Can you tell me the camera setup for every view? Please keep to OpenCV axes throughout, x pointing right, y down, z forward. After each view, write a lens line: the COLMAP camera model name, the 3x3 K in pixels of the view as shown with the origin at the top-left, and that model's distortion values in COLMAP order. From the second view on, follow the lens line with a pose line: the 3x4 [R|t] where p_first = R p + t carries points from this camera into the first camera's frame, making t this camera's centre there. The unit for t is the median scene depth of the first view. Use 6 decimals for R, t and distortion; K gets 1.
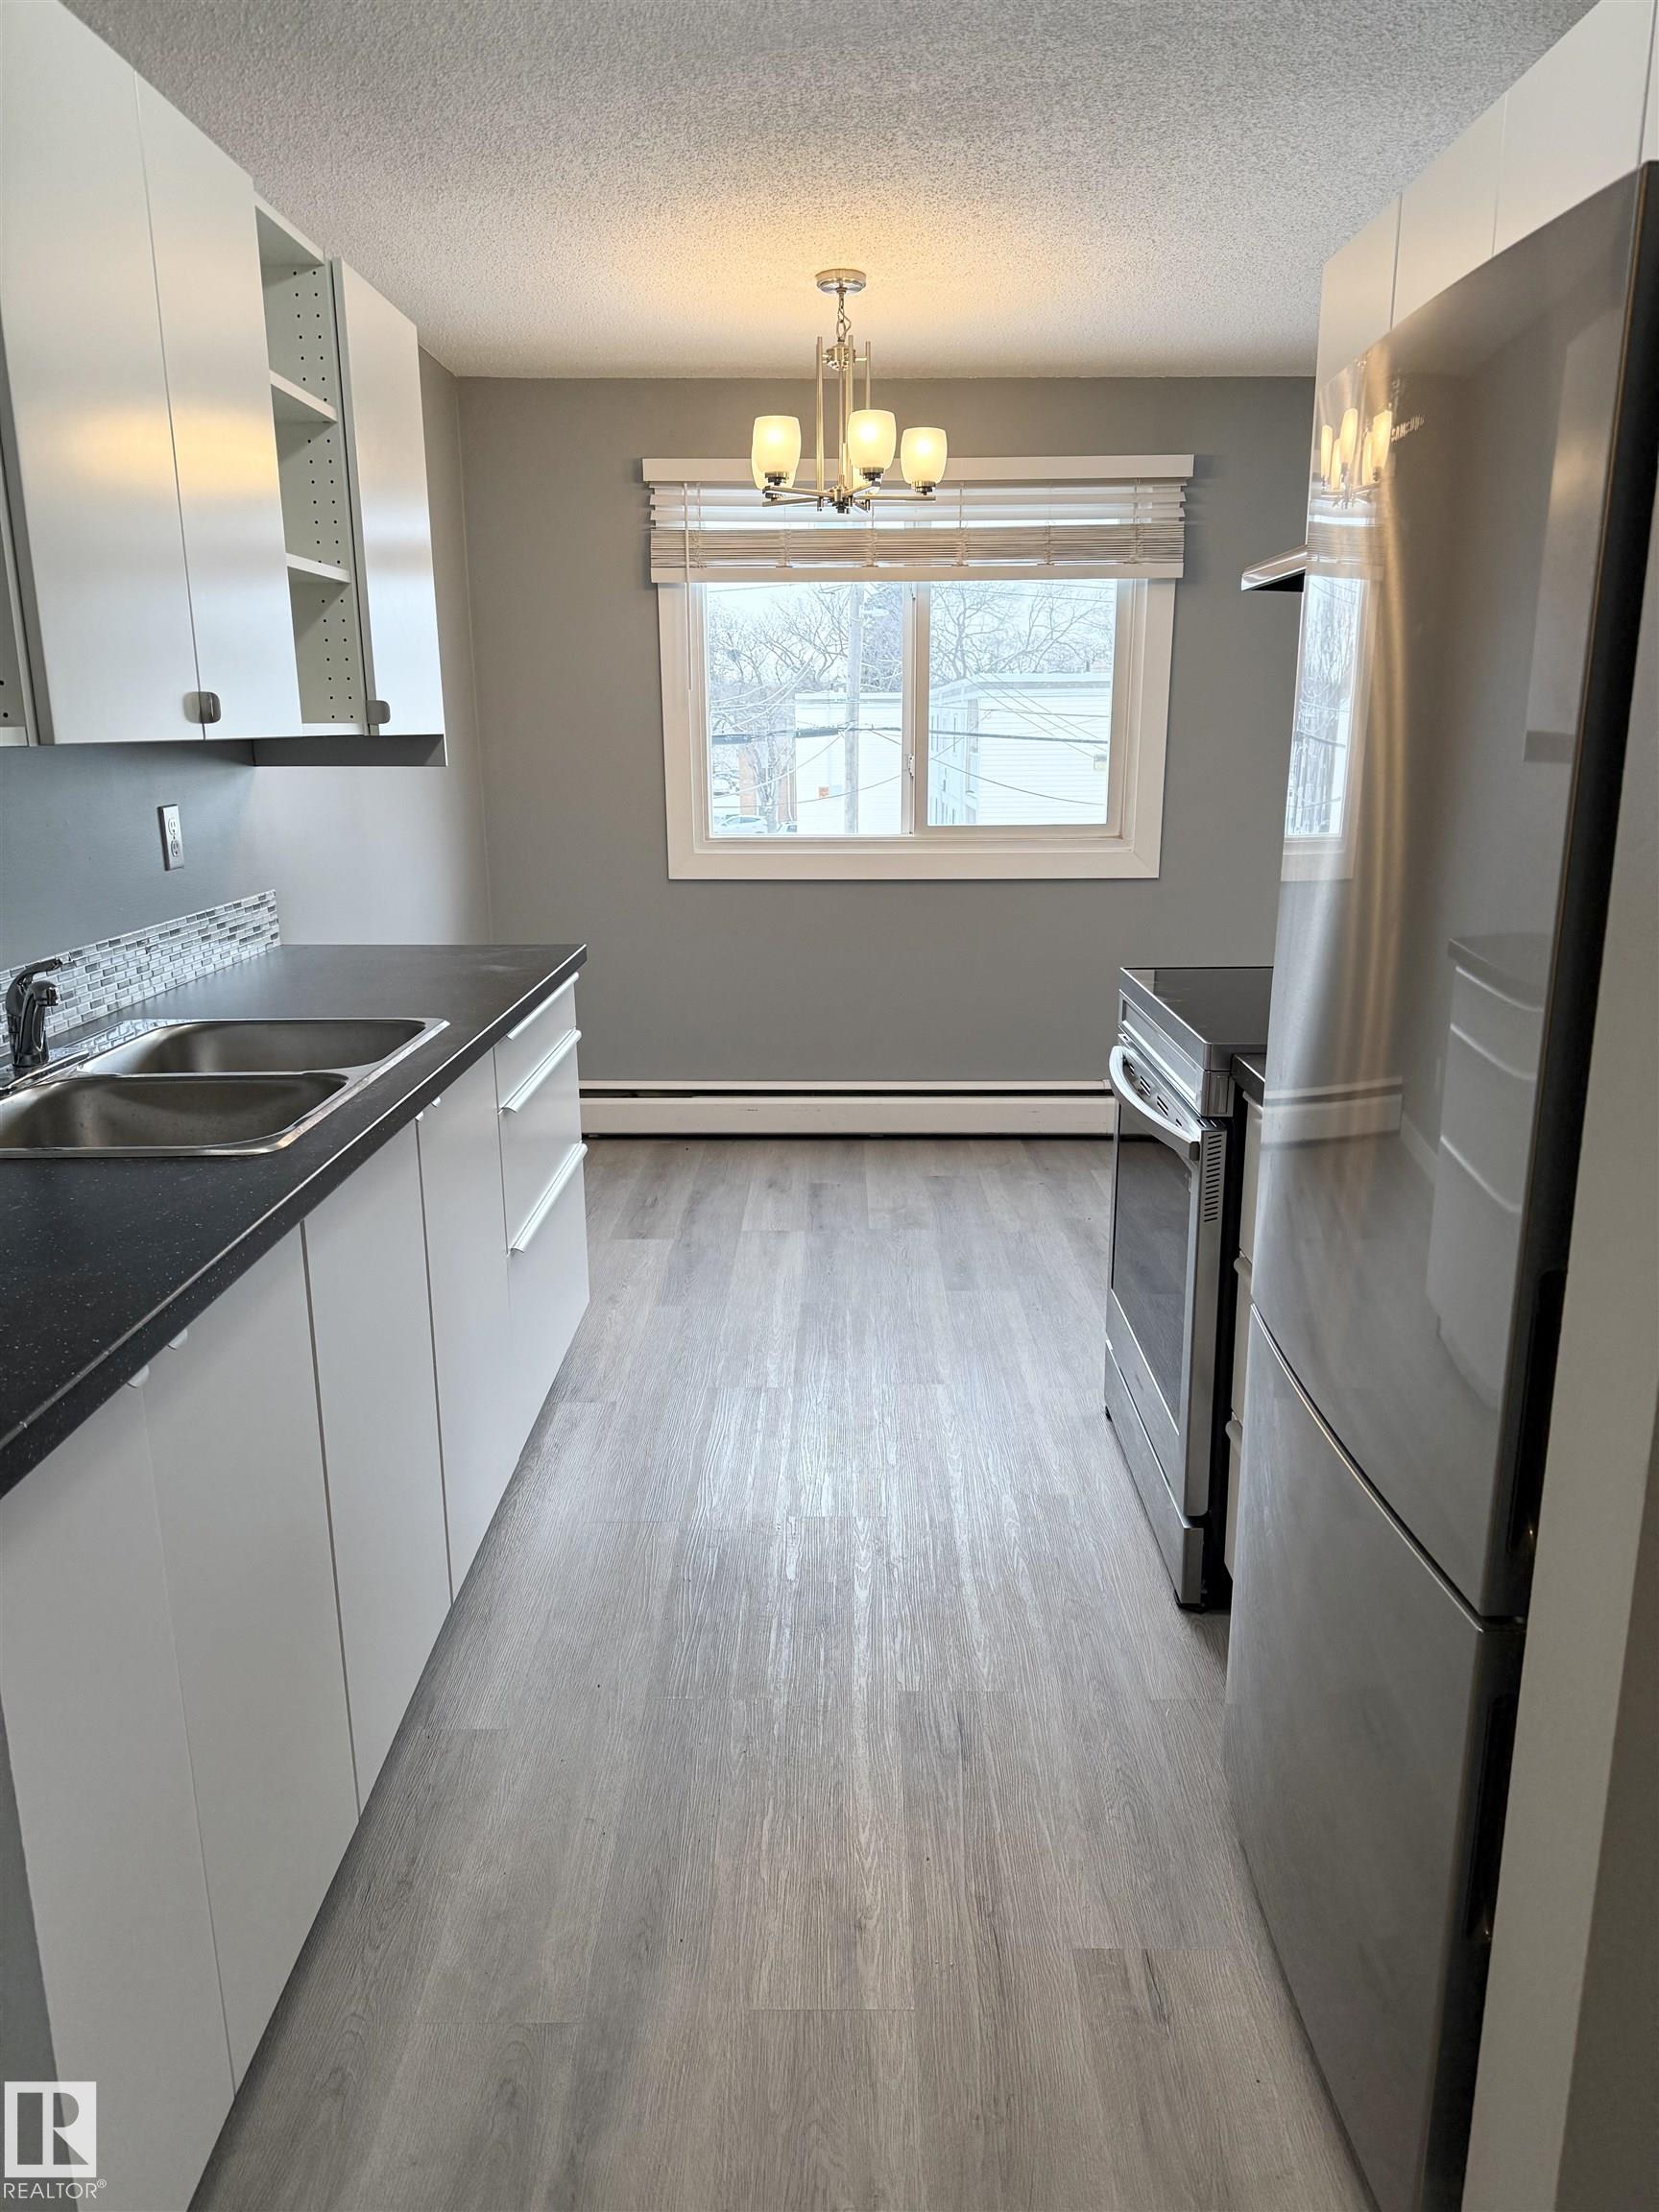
lens RADIAL K [[1536.1, 0, 823.3], [0, 1536.1, 1109.1], [0, 0, 1]] dist [0.087617, -0.113007]
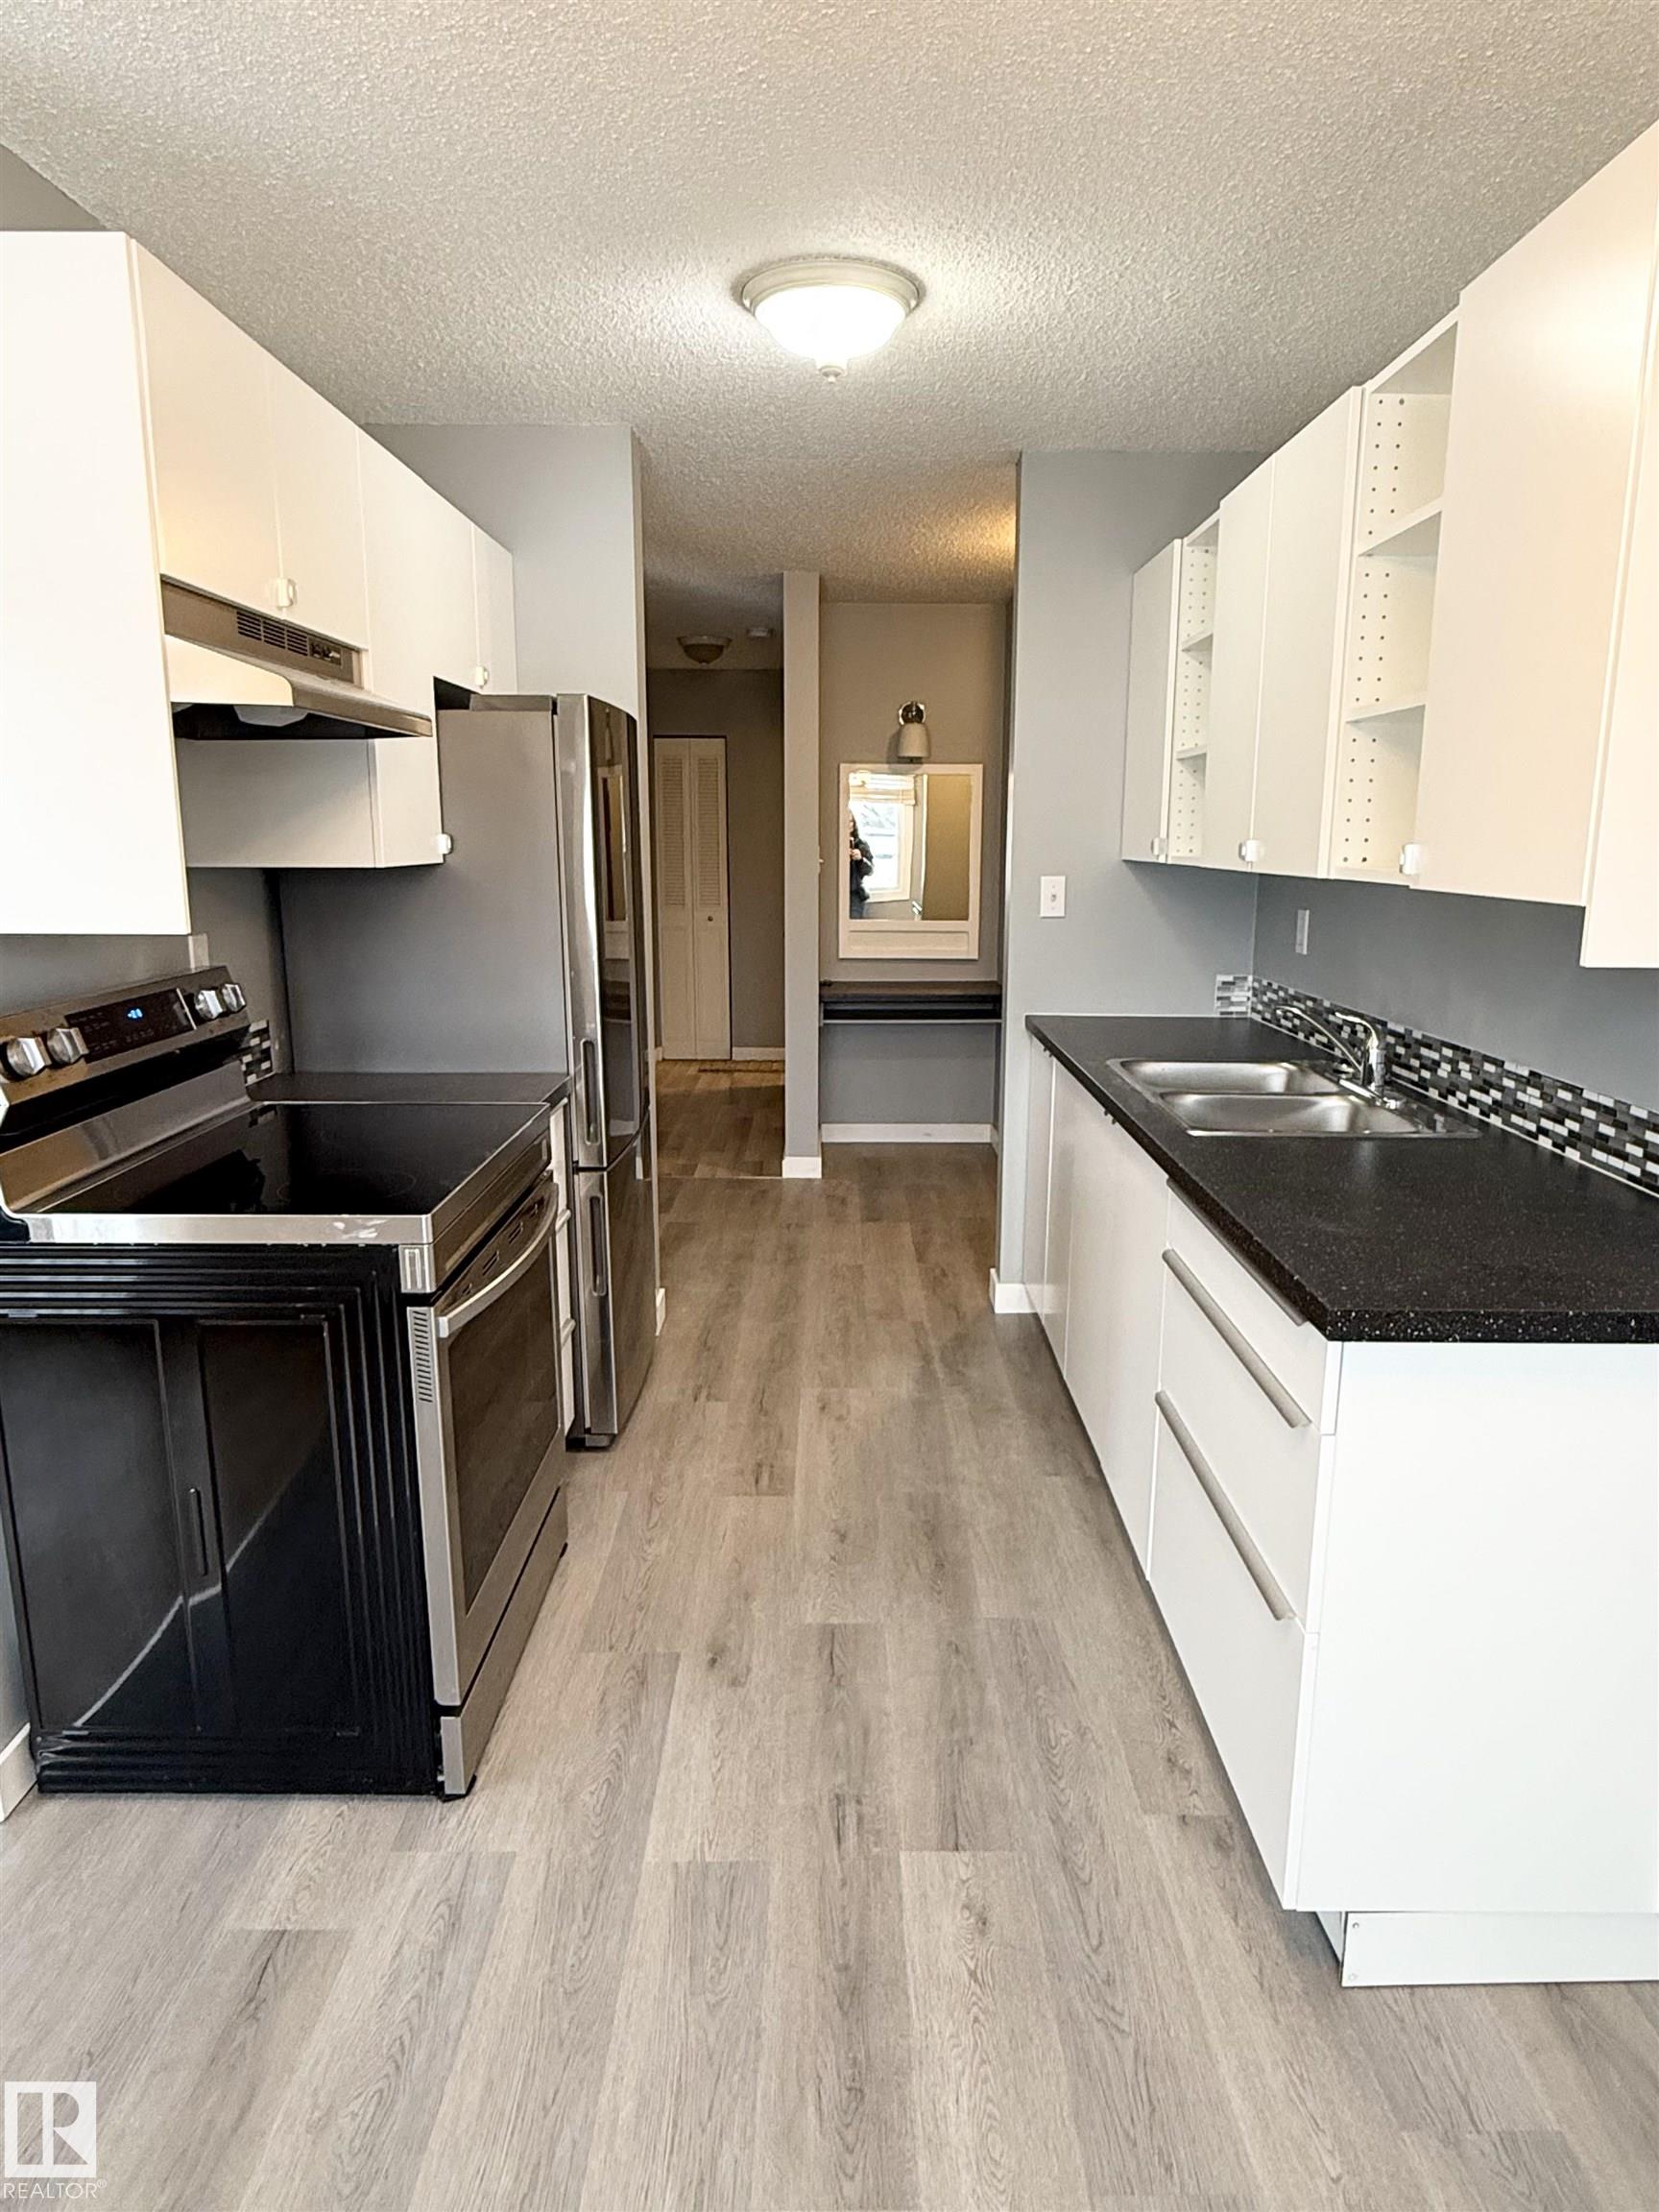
lens RADIAL K [[1363.9, 0, 839.2], [0, 1363.9, 1097.6], [0, 0, 1]] dist [0.005939, -0.004198]
pose [[-0.999920, 0.007045, -0.010492, 0.010612], [0.001926, 0.905456, 0.424435, -0.367758], [0.012490, 0.424381, -0.905398, 1.399873]]
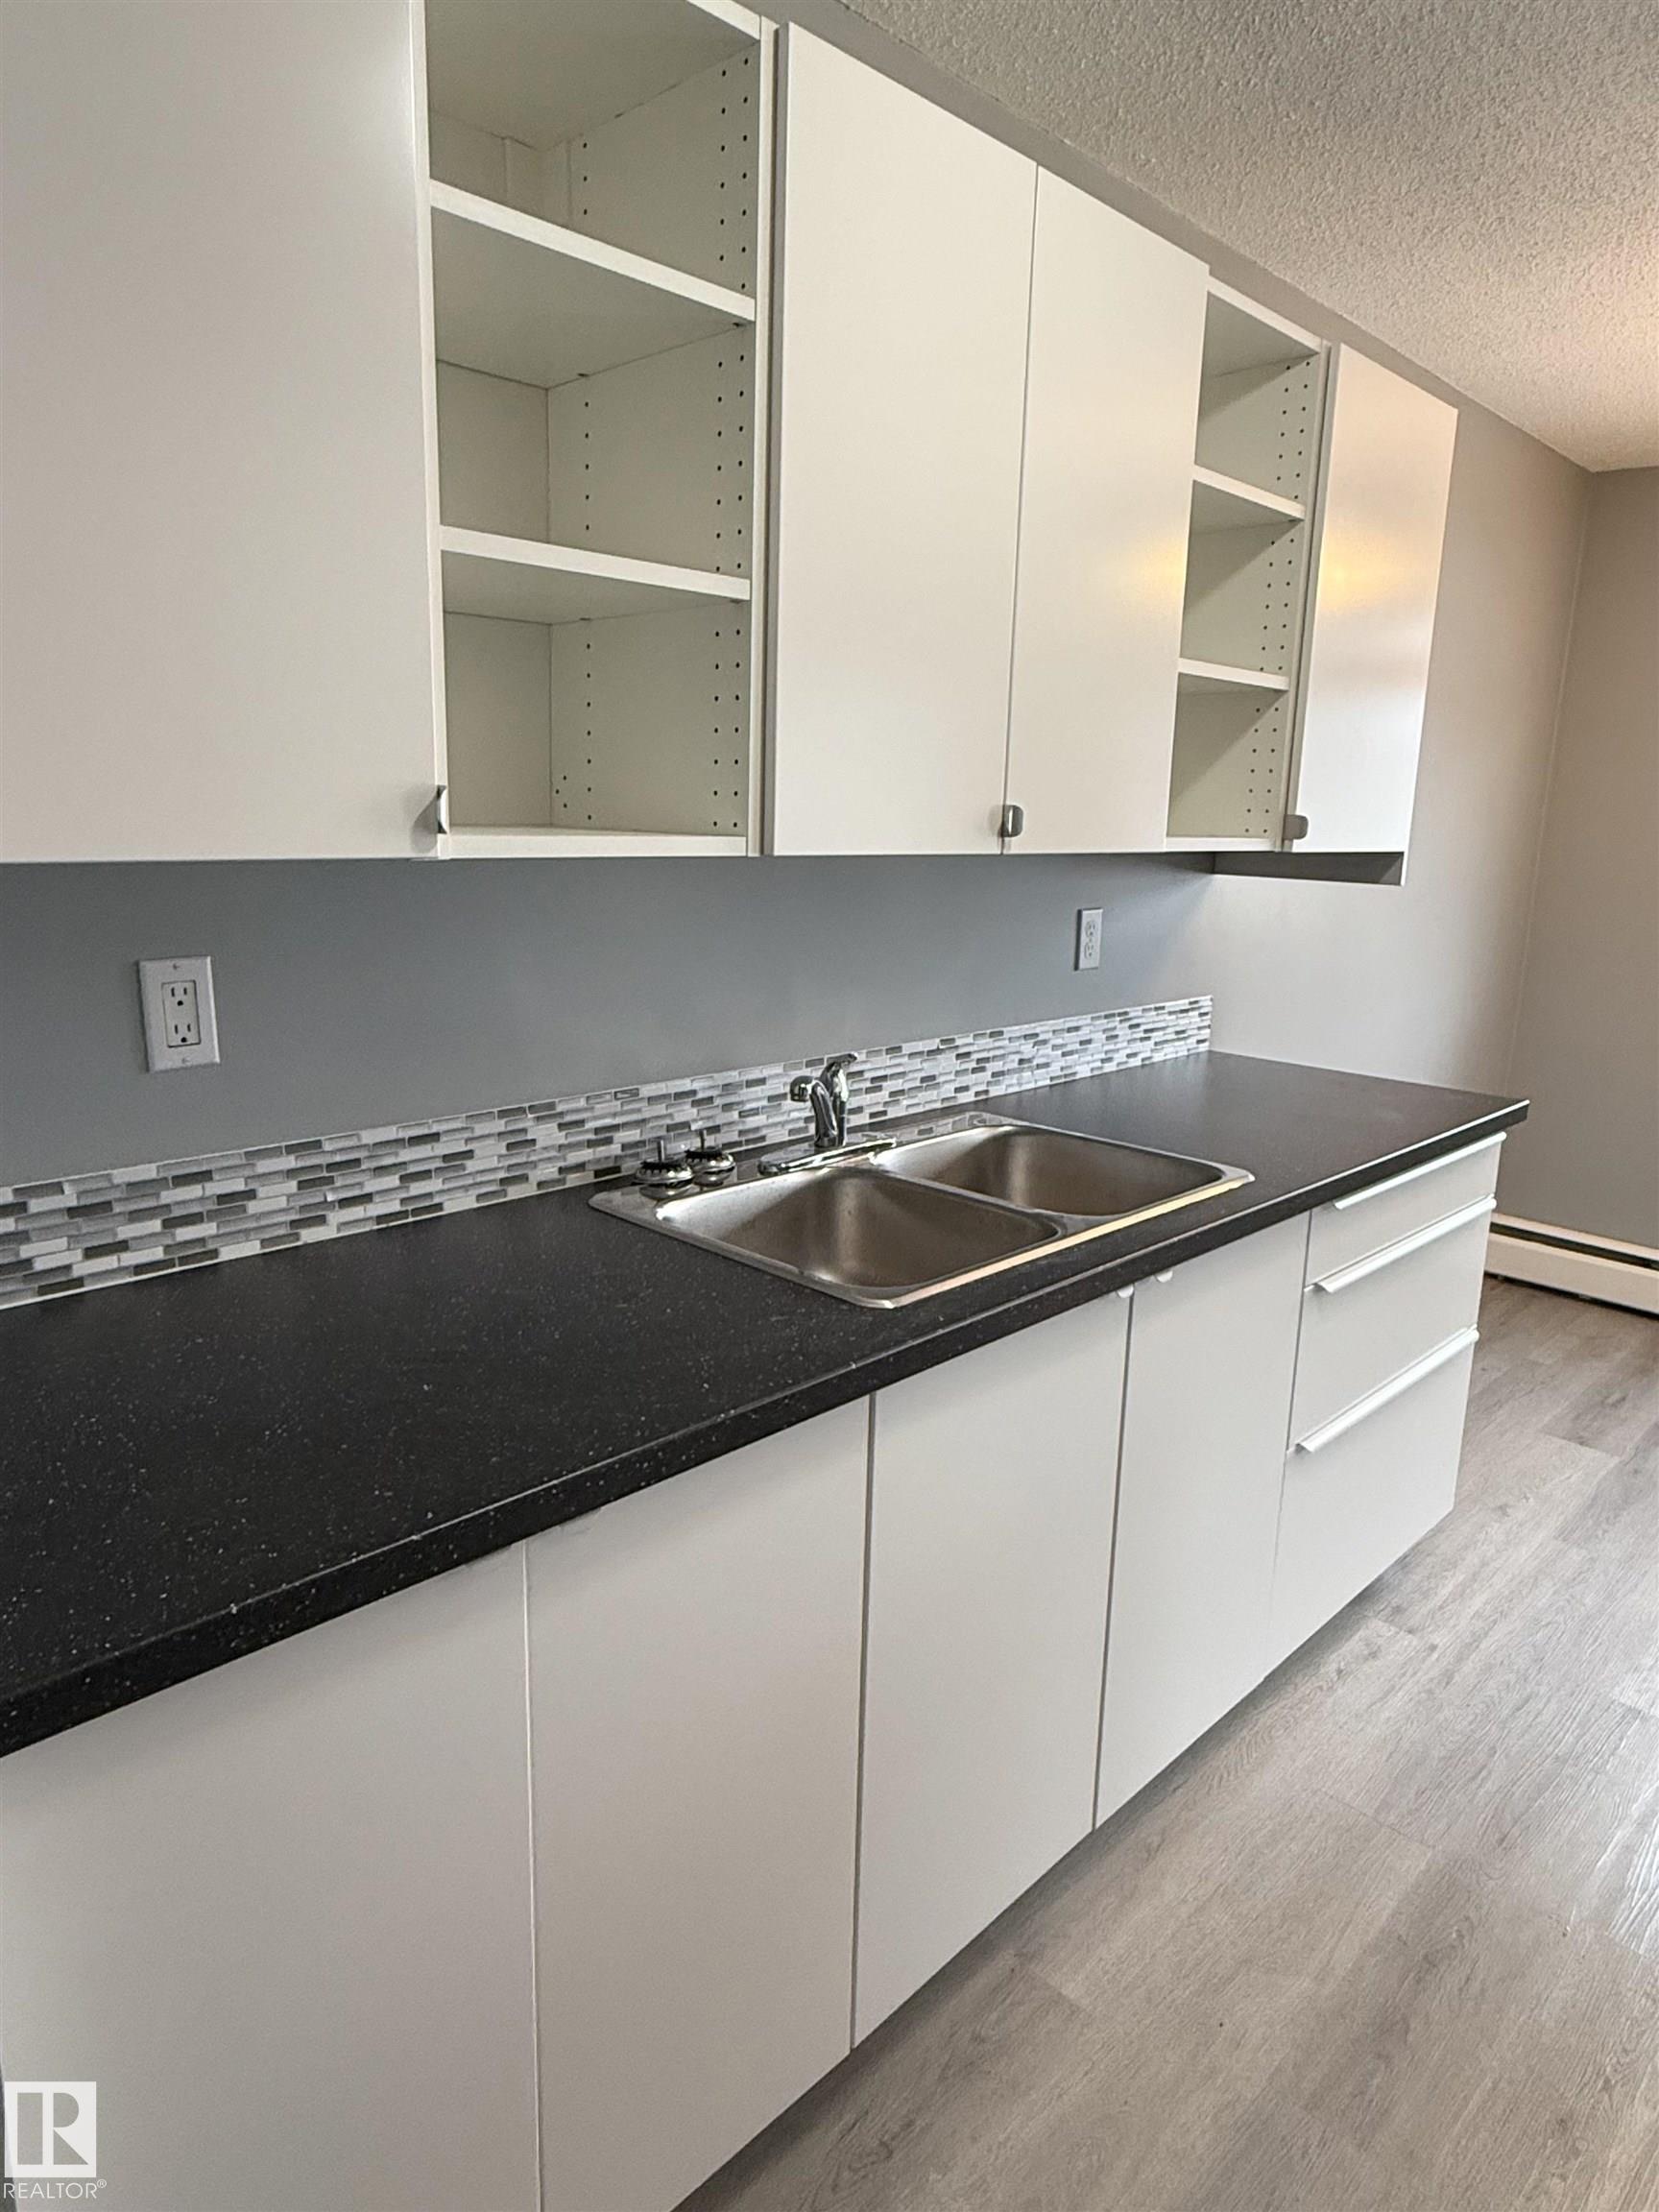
lens RADIAL K [[1363.9, 0, 839.2], [0, 1363.9, 1097.6], [0, 0, 1]] dist [0.005939, -0.004198]
pose [[0.724991, 0.173954, -0.666429, 0.071114], [-0.201883, 0.978753, 0.035856, -0.061314], [0.658507, 0.108545, 0.744706, 0.197985]]
